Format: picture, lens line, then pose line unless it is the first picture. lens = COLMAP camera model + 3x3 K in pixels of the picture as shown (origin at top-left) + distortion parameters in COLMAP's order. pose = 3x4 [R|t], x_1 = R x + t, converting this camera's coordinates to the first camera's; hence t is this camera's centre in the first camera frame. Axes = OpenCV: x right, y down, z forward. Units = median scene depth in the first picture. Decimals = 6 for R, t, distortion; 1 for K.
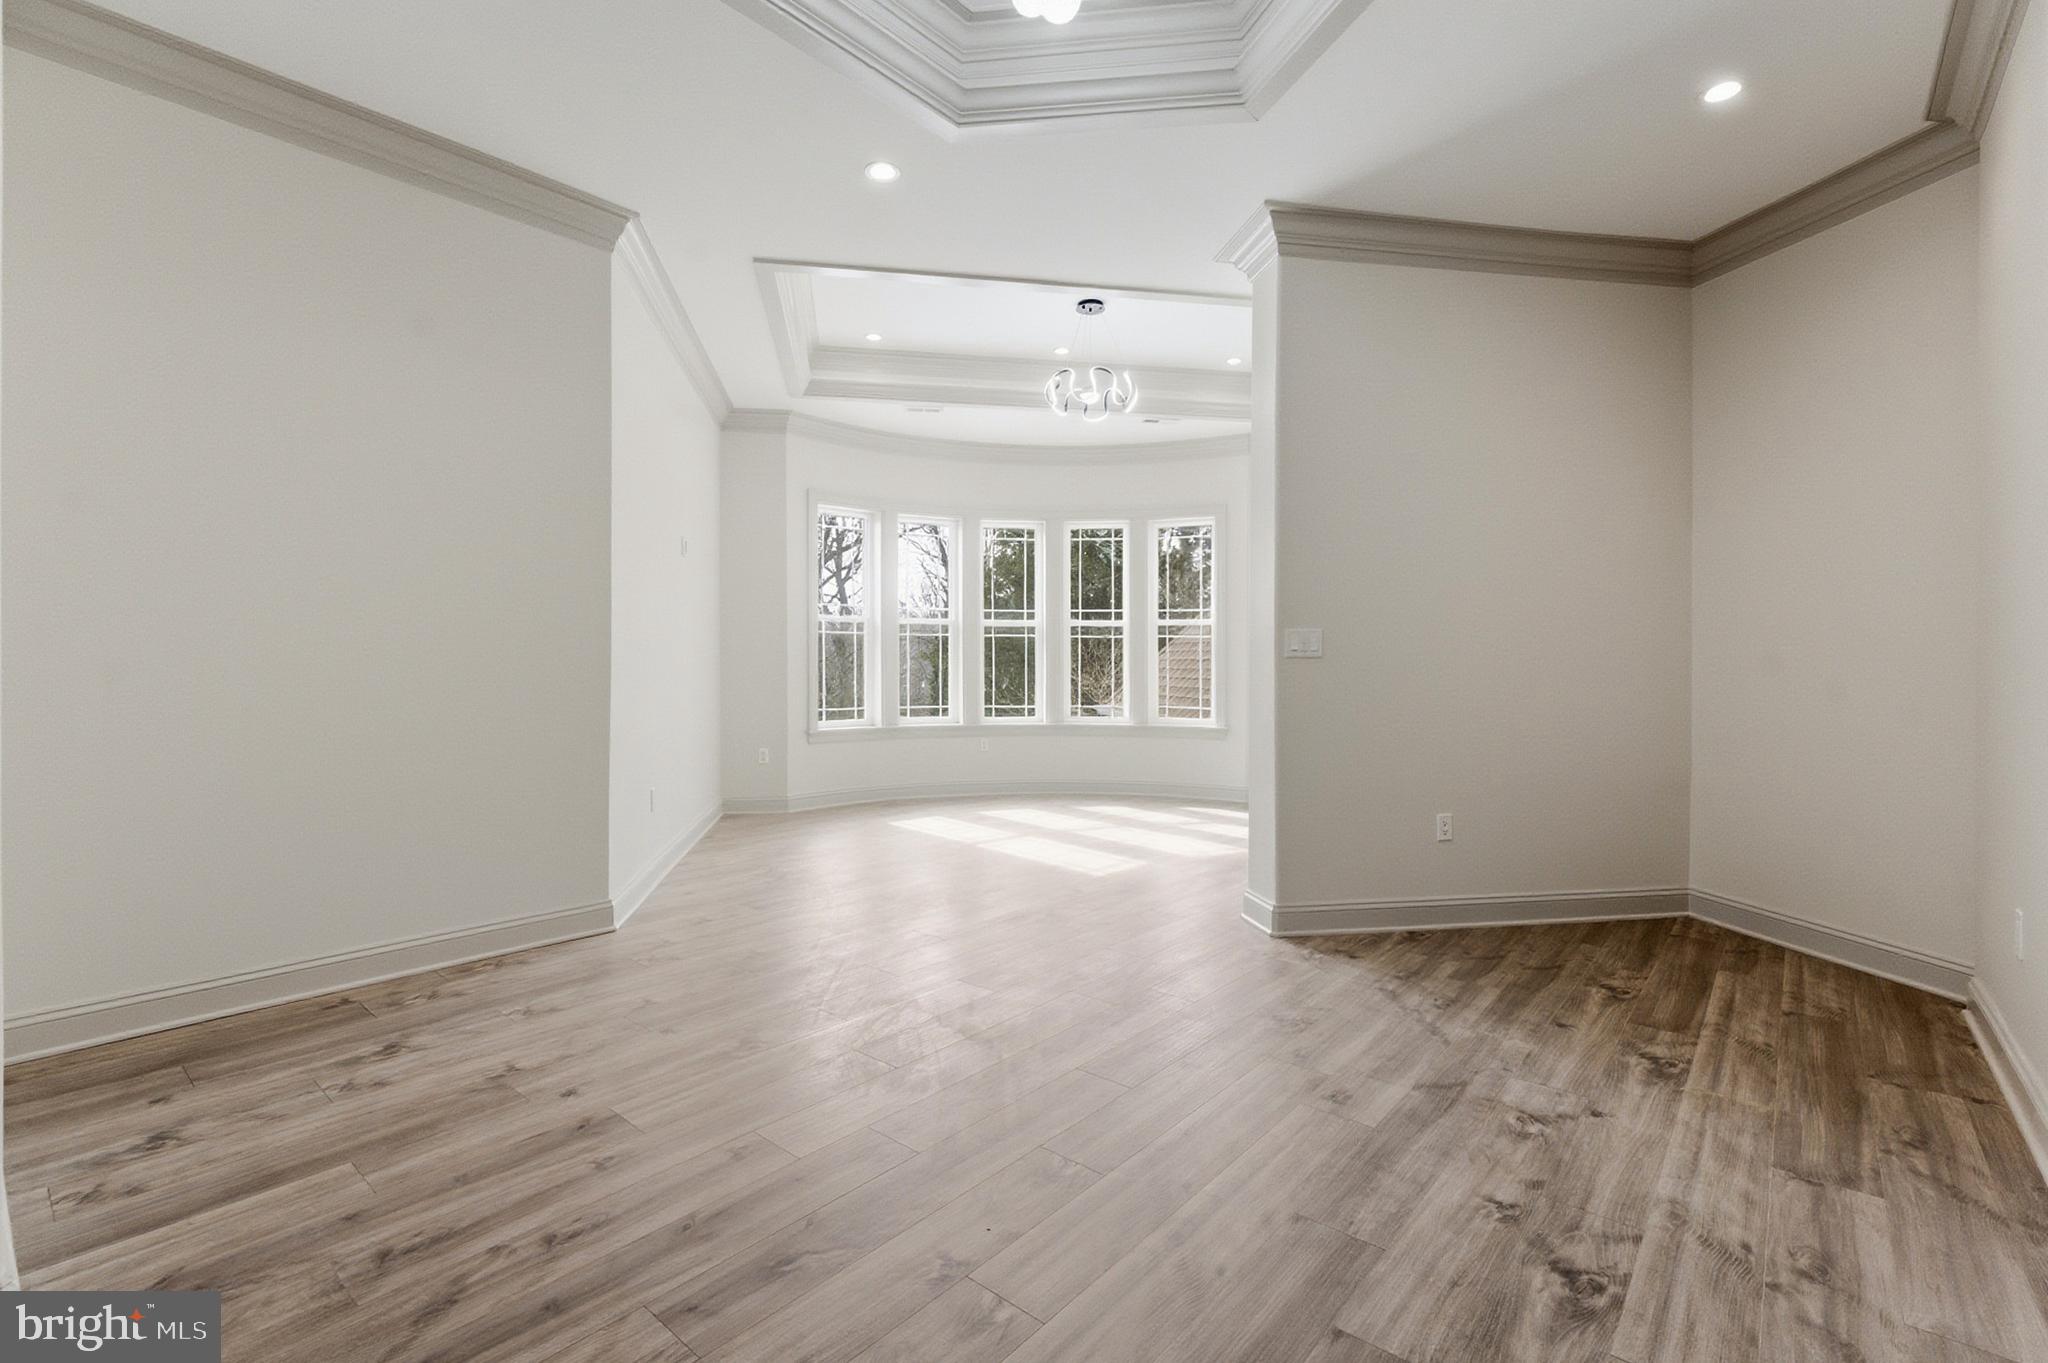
lens RADIAL K [[906.0, 0, 1020.0], [0, 906.0, 667.1], [0, 0, 1]] dist [-0.001324, 0.000350]
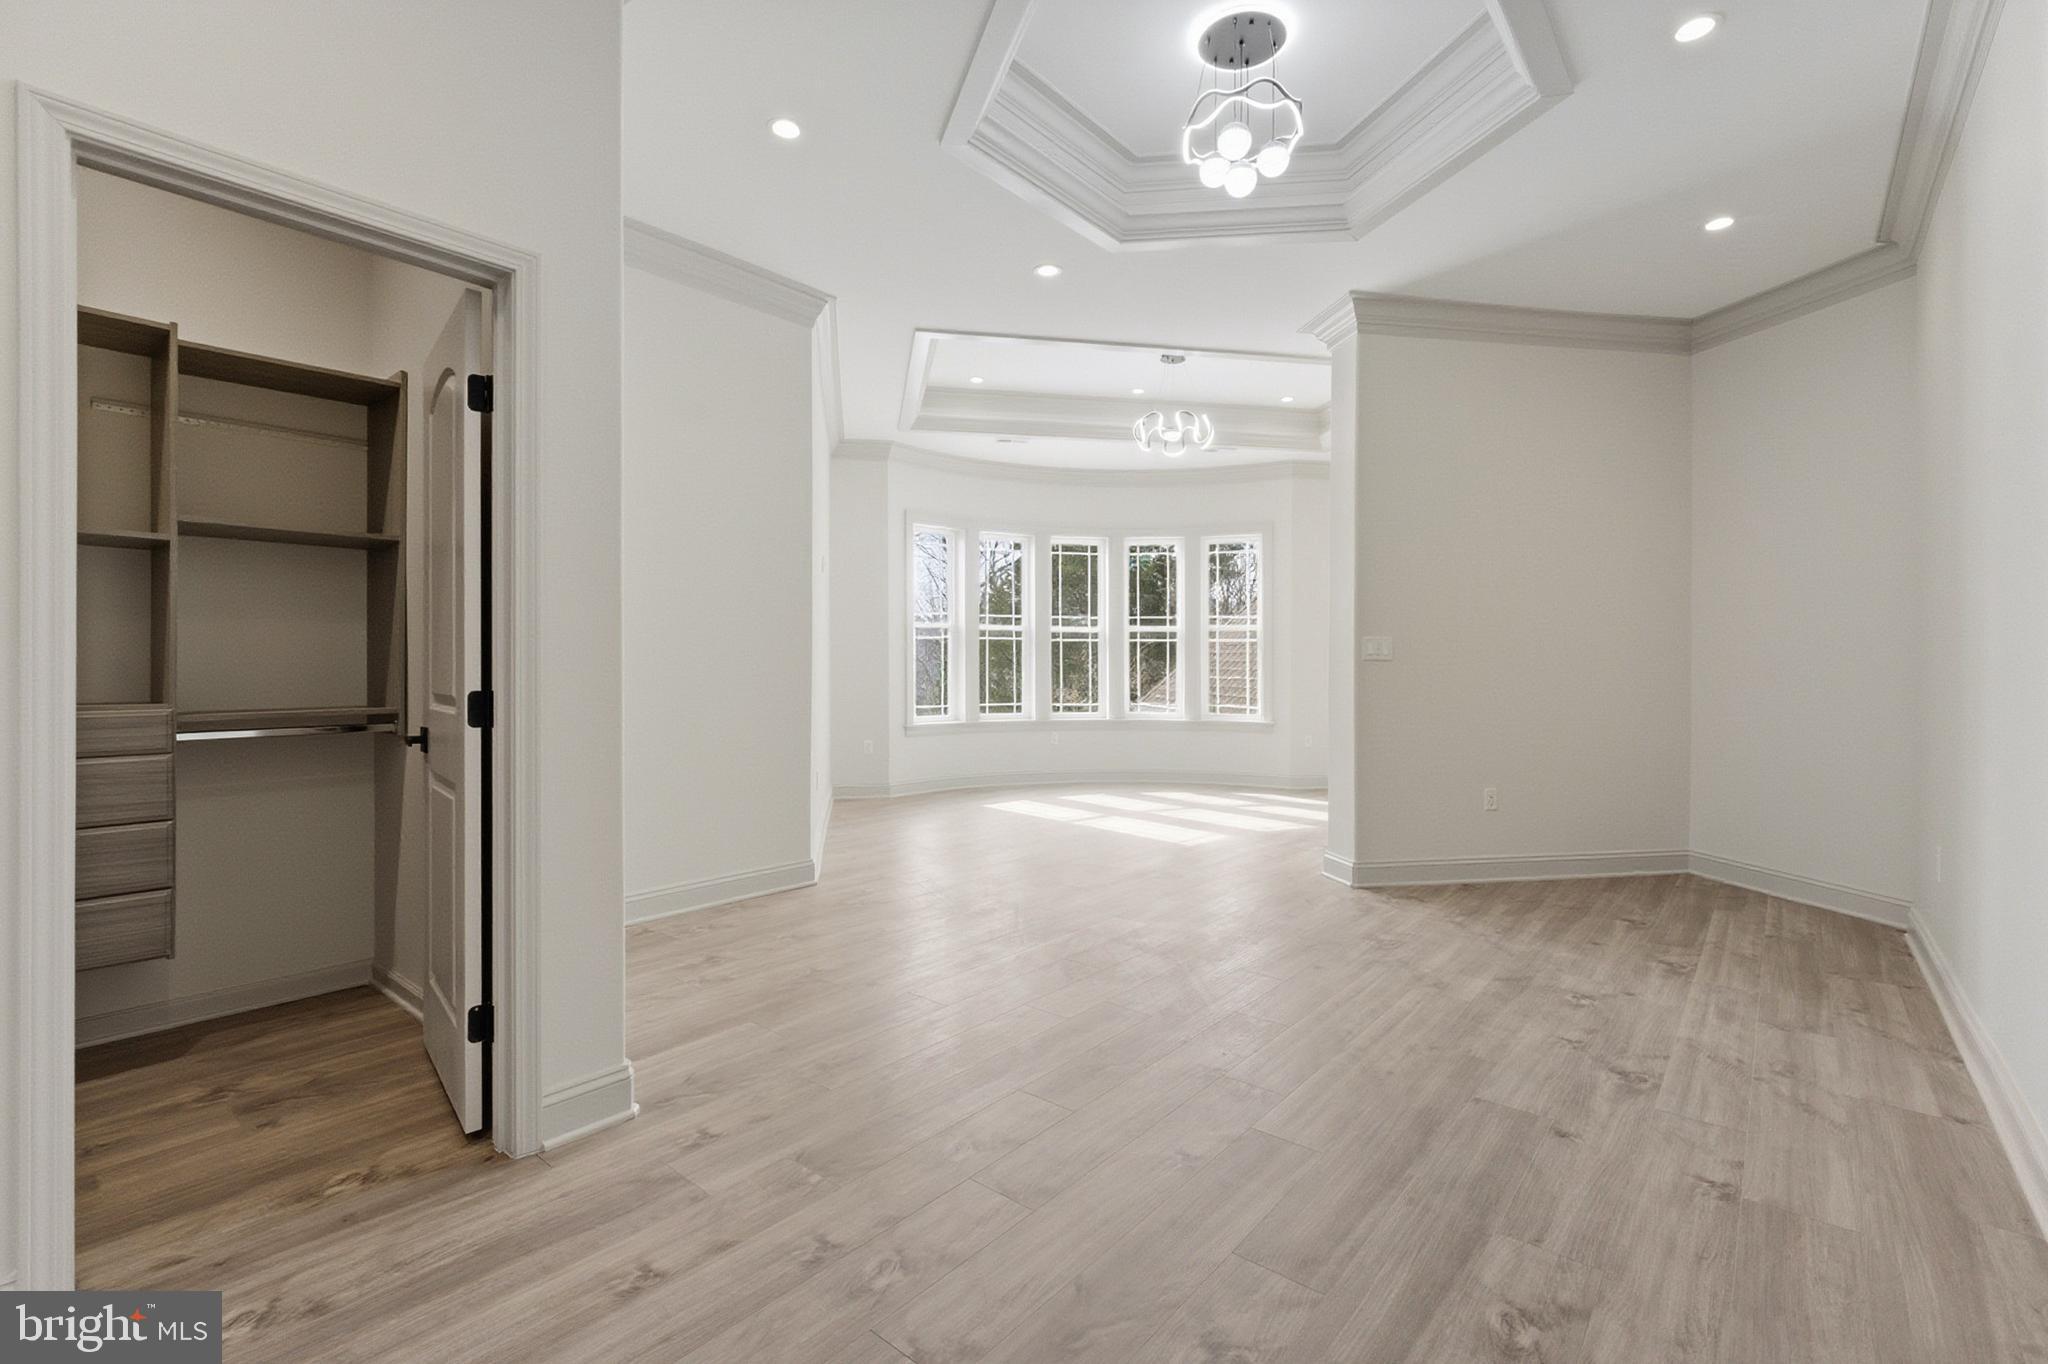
lens RADIAL K [[878.6, 0, 1039.4], [0, 878.6, 669.3], [0, 0, 1]] dist [0.000066, -0.000775]
pose [[0.999965, -0.000876, 0.008374, -0.163412], [0.000870, 0.999999, 0.000668, 0.000551], [-0.008375, -0.000661, 0.999965, -0.196044]]
